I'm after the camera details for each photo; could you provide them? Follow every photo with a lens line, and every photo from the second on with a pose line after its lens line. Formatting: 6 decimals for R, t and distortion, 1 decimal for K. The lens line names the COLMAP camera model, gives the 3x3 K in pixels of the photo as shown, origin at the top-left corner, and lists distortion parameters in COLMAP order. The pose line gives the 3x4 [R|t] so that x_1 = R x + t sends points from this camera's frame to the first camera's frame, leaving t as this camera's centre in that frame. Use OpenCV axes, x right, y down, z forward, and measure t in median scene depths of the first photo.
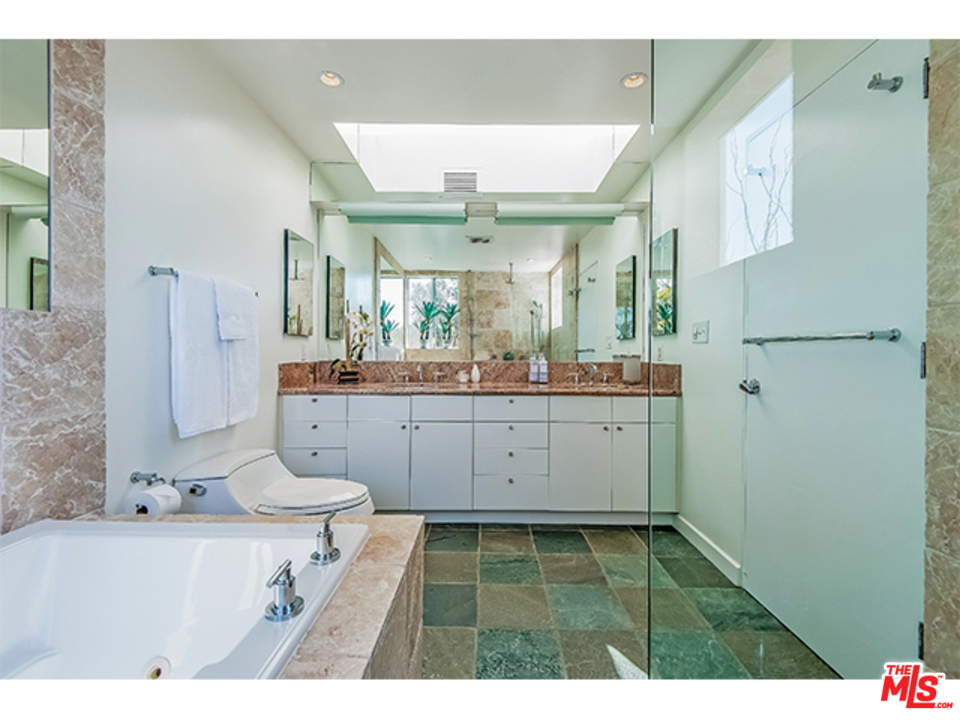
lens RADIAL K [[468.4, 0, 484.0], [0, 468.4, 355.4], [0, 0, 1]] dist [0.000293, 0.000032]
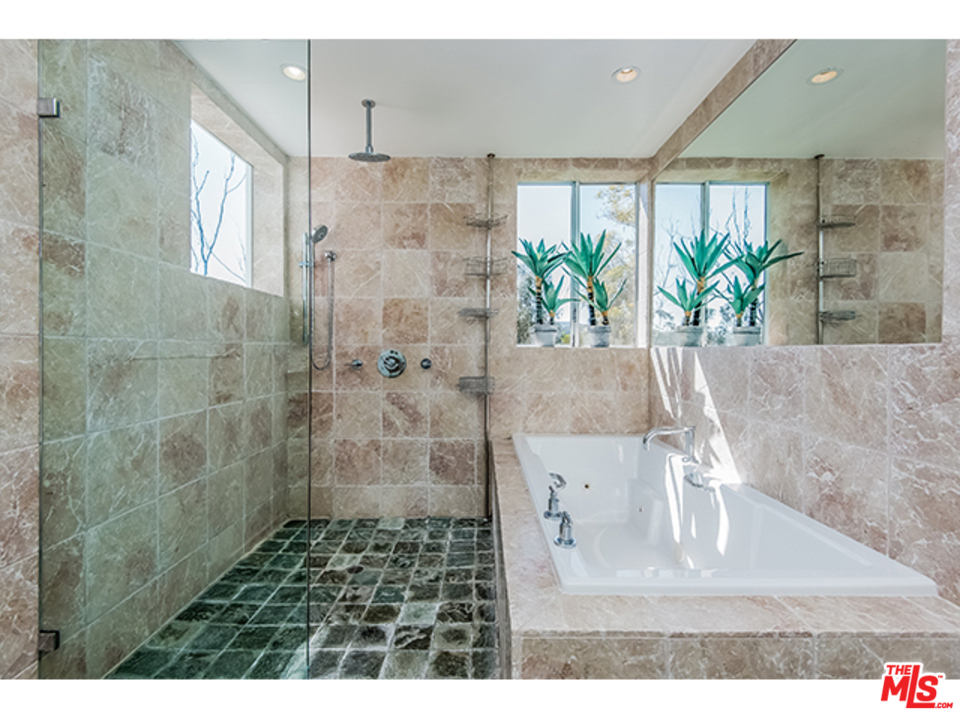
lens RADIAL K [[468.4, 0, 484.0], [0, 468.4, 355.4], [0, 0, 1]] dist [0.000293, 0.000032]
pose [[-0.999911, -0.008456, -0.010313, -0.087502], [-0.008621, 0.999833, 0.016085, -0.079712], [0.010175, 0.016173, -0.999817, 1.919480]]
